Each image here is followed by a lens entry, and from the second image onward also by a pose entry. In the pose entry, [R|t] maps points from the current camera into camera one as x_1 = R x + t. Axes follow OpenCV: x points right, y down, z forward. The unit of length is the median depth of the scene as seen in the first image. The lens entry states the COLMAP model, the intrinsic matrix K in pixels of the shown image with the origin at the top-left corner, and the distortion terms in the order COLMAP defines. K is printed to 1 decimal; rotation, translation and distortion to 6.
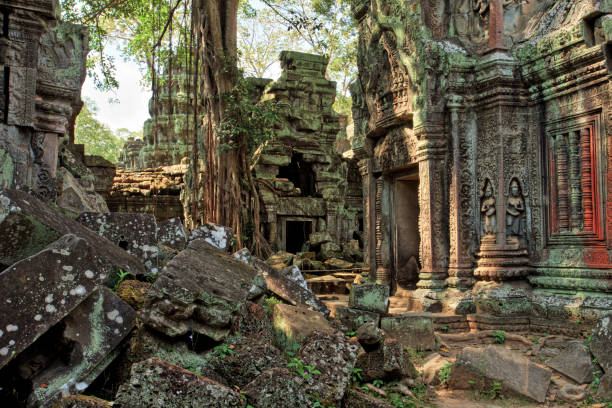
lens RADIAL K [[668.3, 0, 306.0], [0, 668.3, 204.0], [0, 0, 1]] dist [0.003677, 0.002832]
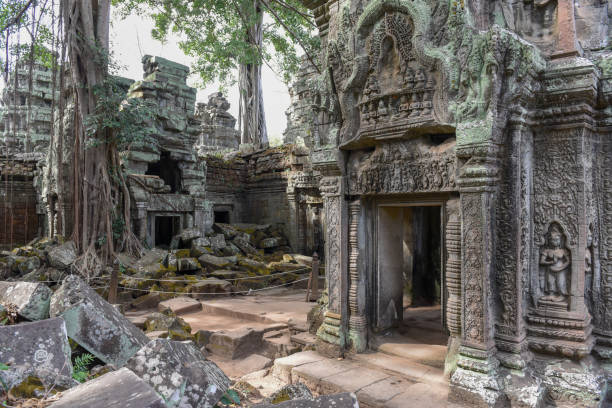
lens RADIAL K [[418.7, 0, 306.0], [0, 418.7, 204.0], [0, 0, 1]] dist [-0.057509, 0.000689]
pose [[0.911600, 0.014592, 0.410819, -0.082941], [-0.036577, 0.998285, 0.045703, -0.032379], [-0.409448, -0.056690, 0.910570, 0.321782]]
